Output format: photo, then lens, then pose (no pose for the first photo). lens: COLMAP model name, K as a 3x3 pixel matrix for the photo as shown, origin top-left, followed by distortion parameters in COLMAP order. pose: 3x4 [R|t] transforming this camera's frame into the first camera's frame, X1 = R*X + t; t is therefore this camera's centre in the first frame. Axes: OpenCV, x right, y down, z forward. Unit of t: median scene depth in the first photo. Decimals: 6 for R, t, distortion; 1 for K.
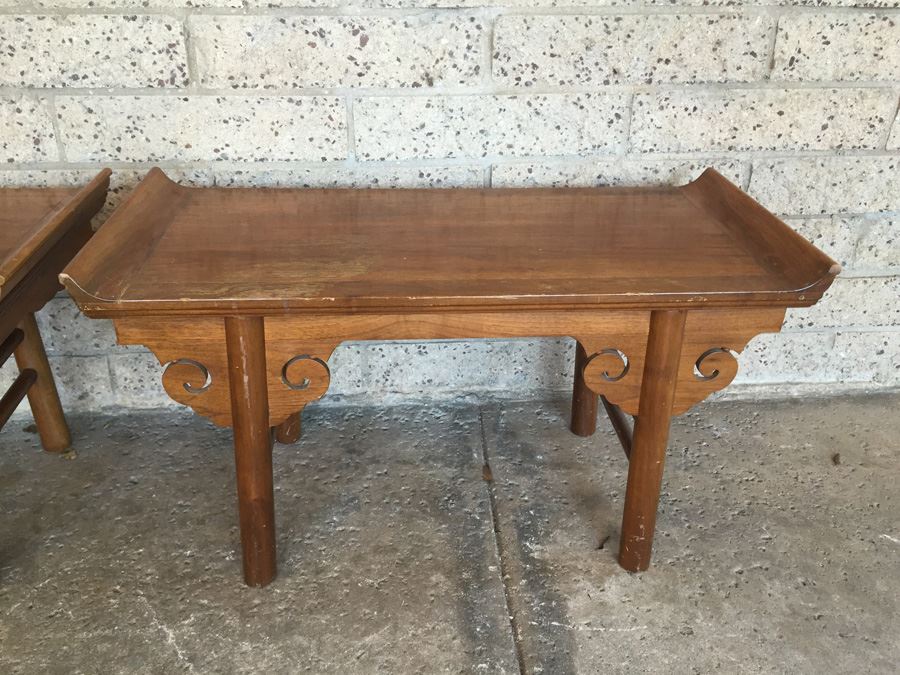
lens RADIAL K [[769.1, 0, 446.9], [0, 769.1, 338.4], [0, 0, 1]] dist [0.090066, -0.131390]
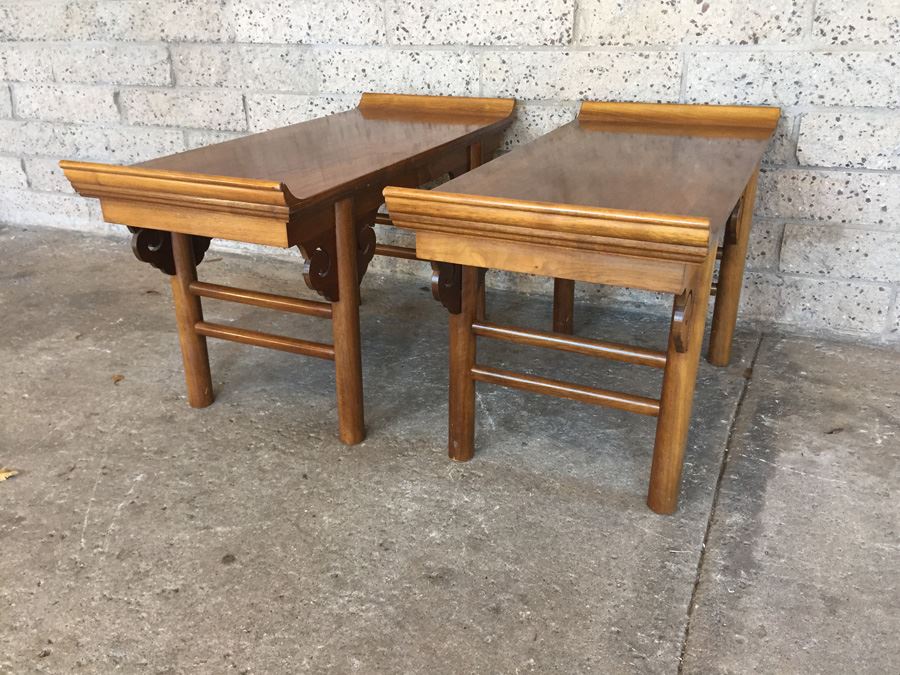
lens RADIAL K [[771.2, 0, 447.6], [0, 771.2, 335.4], [0, 0, 1]] dist [0.094386, -0.140800]
pose [[0.870577, 0.170277, -0.461629, 0.207934], [-0.203522, 0.978805, -0.022776, 0.259831], [0.447967, 0.113780, 0.886781, -0.277837]]
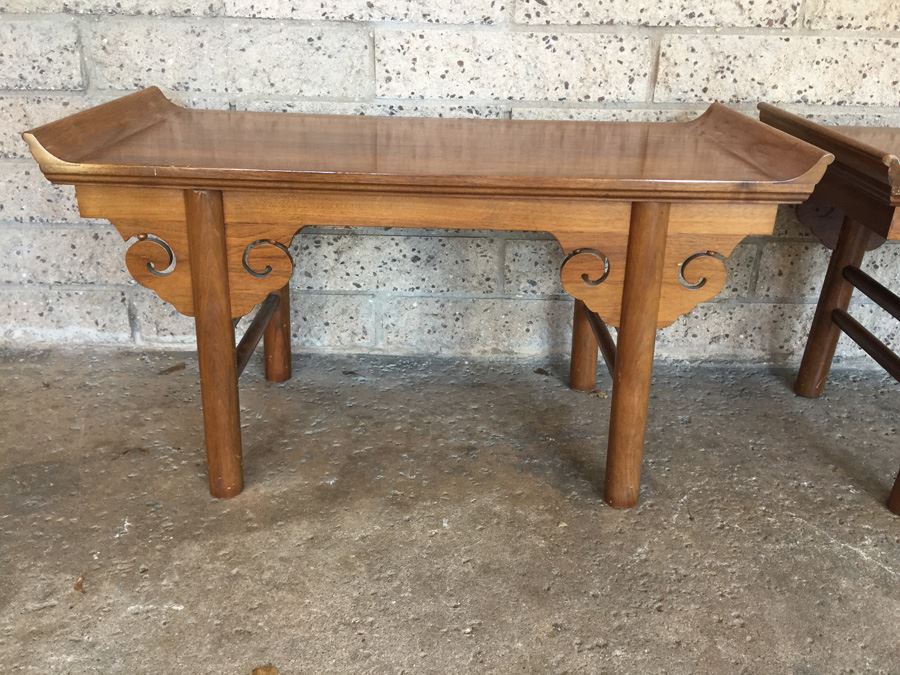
lens RADIAL K [[771.2, 0, 447.6], [0, 771.2, 335.4], [0, 0, 1]] dist [0.094386, -0.140800]
pose [[0.995688, 0.042411, -0.082503, -0.664702], [-0.048481, 0.996152, -0.073014, 0.171674], [0.079089, 0.076699, 0.993913, -0.022522]]
